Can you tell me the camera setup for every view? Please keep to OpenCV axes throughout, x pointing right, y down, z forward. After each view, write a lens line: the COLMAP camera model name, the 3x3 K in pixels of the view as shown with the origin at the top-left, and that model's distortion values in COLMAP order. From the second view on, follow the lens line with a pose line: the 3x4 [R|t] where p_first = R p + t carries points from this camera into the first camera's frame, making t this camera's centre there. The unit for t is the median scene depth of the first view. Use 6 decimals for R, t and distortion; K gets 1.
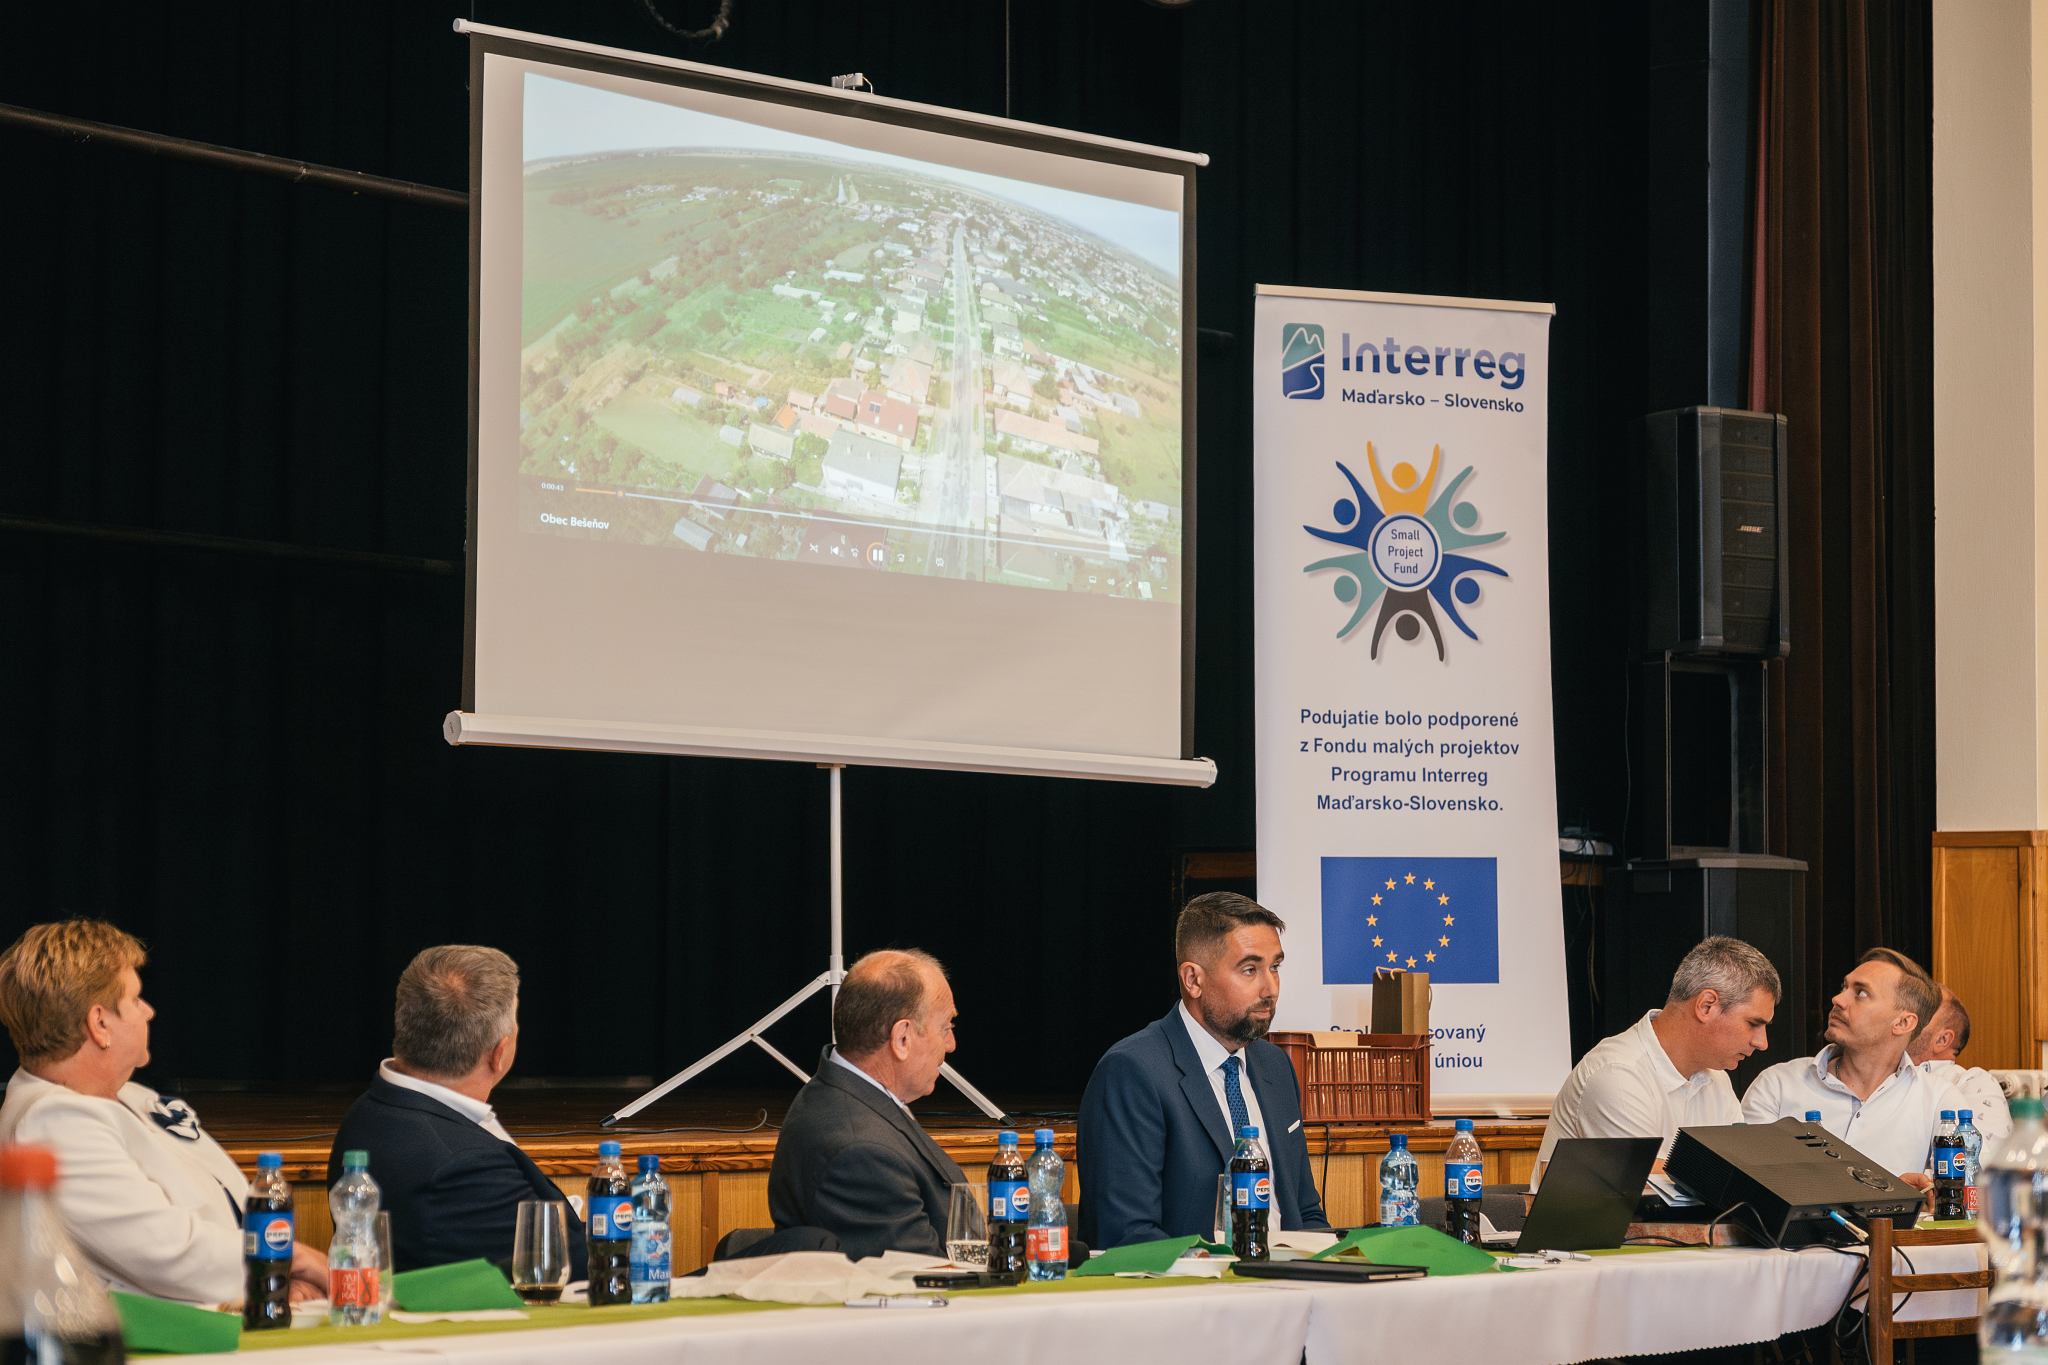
lens RADIAL K [[4451.7, 0, 1031.2], [0, 4451.7, 704.9], [0, 0, 1]] dist [0.002121, 0.706787]
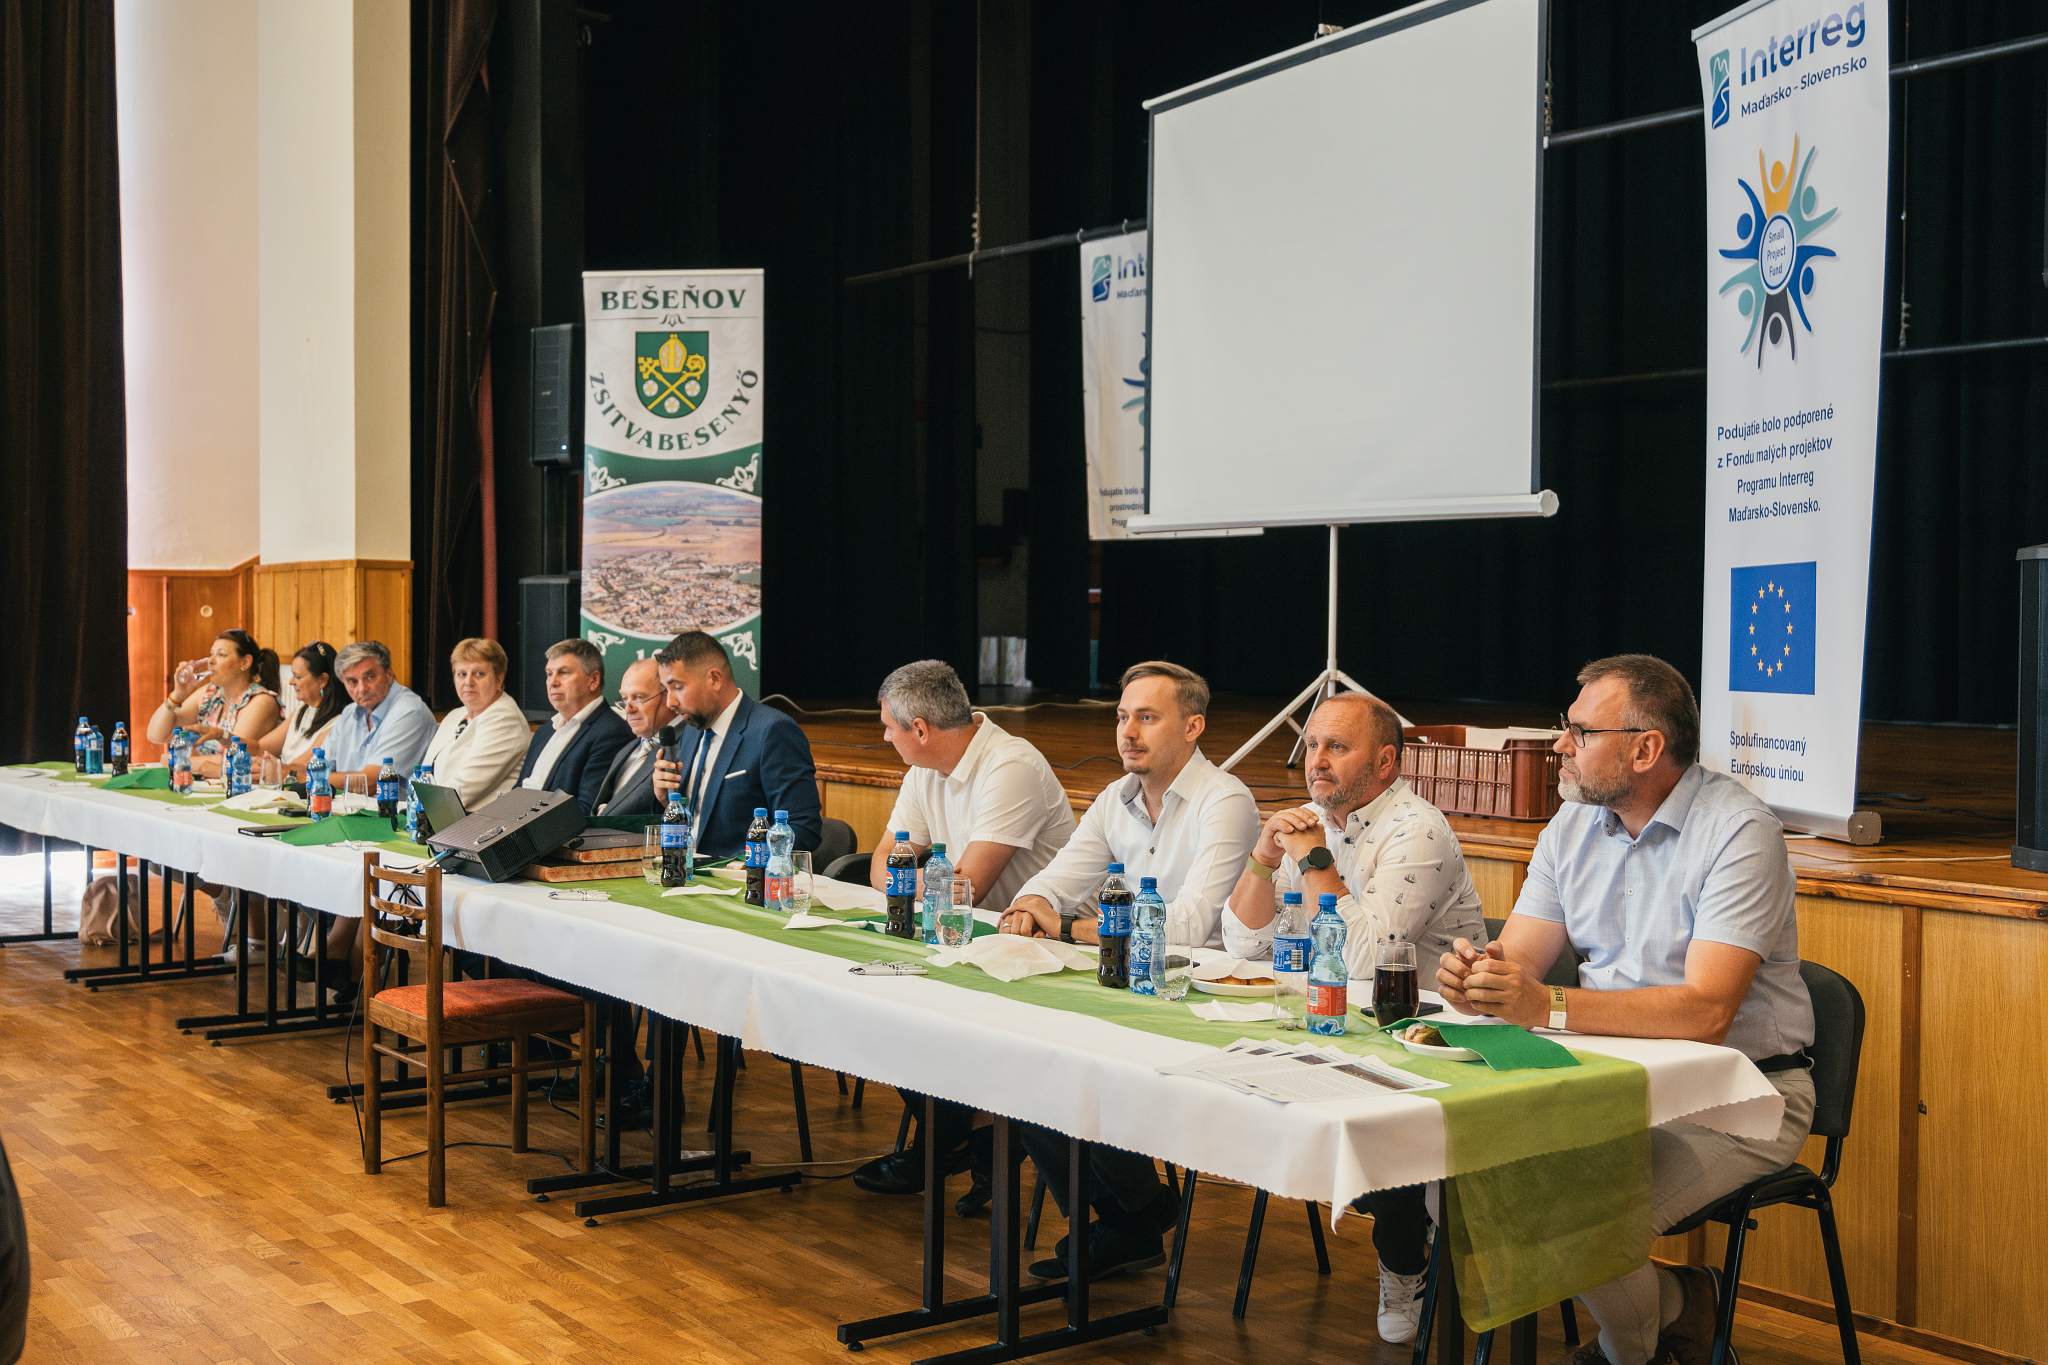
lens RADIAL K [[2323.9, 0, 1056.6], [0, 2323.9, 675.3], [0, 0, 1]] dist [0.006500, -0.018955]
pose [[-0.193989, 0.020570, -0.980788, 0.621100], [0.065349, 0.997830, 0.008002, 0.044095], [0.978825, -0.062542, -0.194912, 0.941849]]
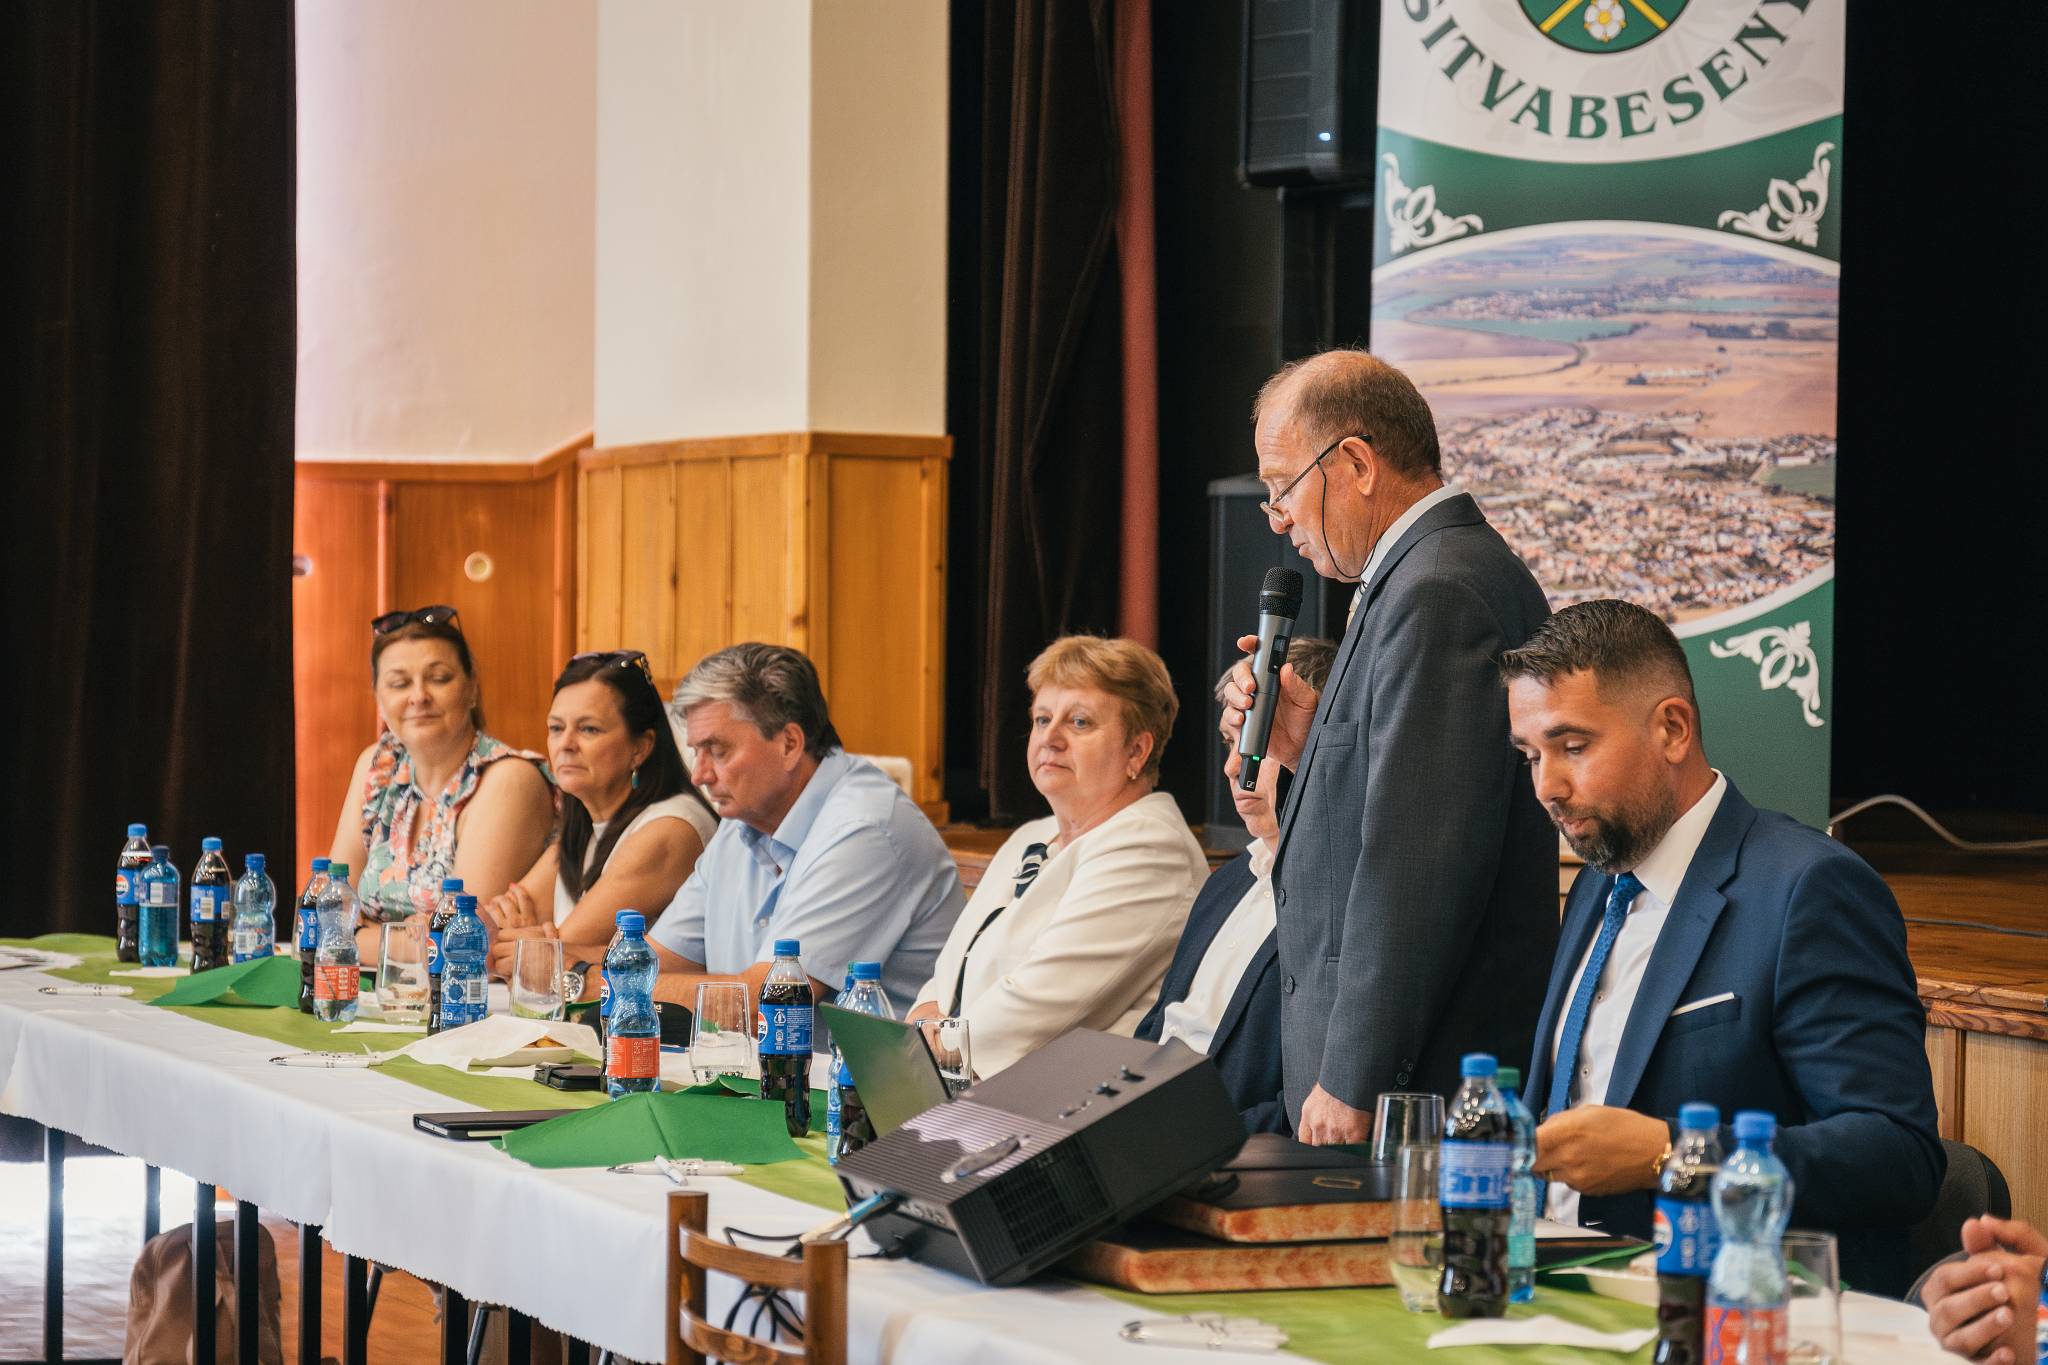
lens RADIAL K [[5911.9, 0, 1024.0], [0, 5911.9, 682.5], [0, 0, 1]] dist [0.056147, -0.875915]
pose [[-0.459235, 0.005956, -0.888295, 0.565658], [0.052485, 0.998413, -0.020439, 0.046874], [0.886763, -0.056008, -0.458819, 0.941655]]
